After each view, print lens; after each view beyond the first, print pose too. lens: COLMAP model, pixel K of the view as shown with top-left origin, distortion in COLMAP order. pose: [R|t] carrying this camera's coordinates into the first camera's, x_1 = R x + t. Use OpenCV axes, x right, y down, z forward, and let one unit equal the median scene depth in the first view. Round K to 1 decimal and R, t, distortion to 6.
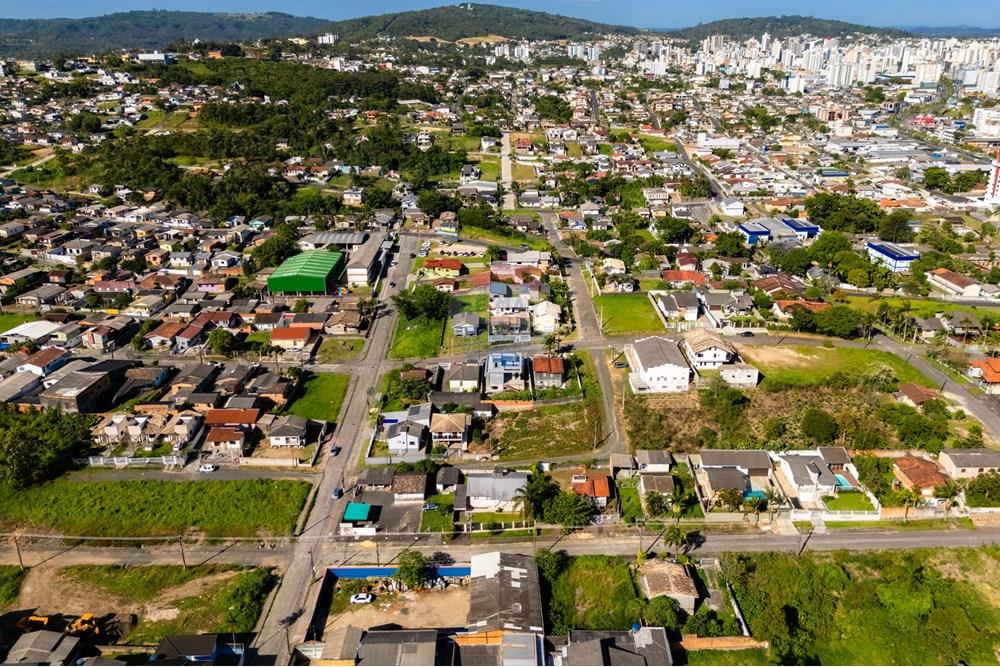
lens RADIAL K [[733.0, 0, 496.4], [0, 733.0, 296.4], [0, 0, 1]] dist [0.076457, -0.073428]
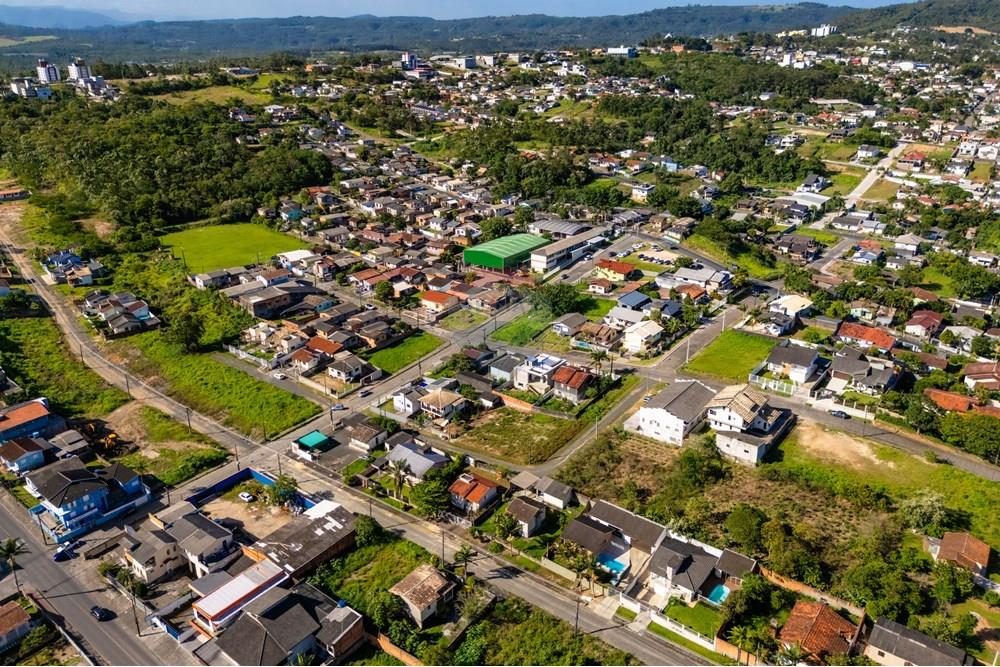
lens RADIAL K [[731.8, 0, 495.8], [0, 731.8, 305.3], [0, 0, 1]] dist [0.080461, -0.079283]
pose [[0.790614, 0.212718, -0.574178, 0.434667], [-0.201337, 0.975887, 0.084309, -0.050086], [0.578267, 0.048947, 0.814378, 0.123528]]
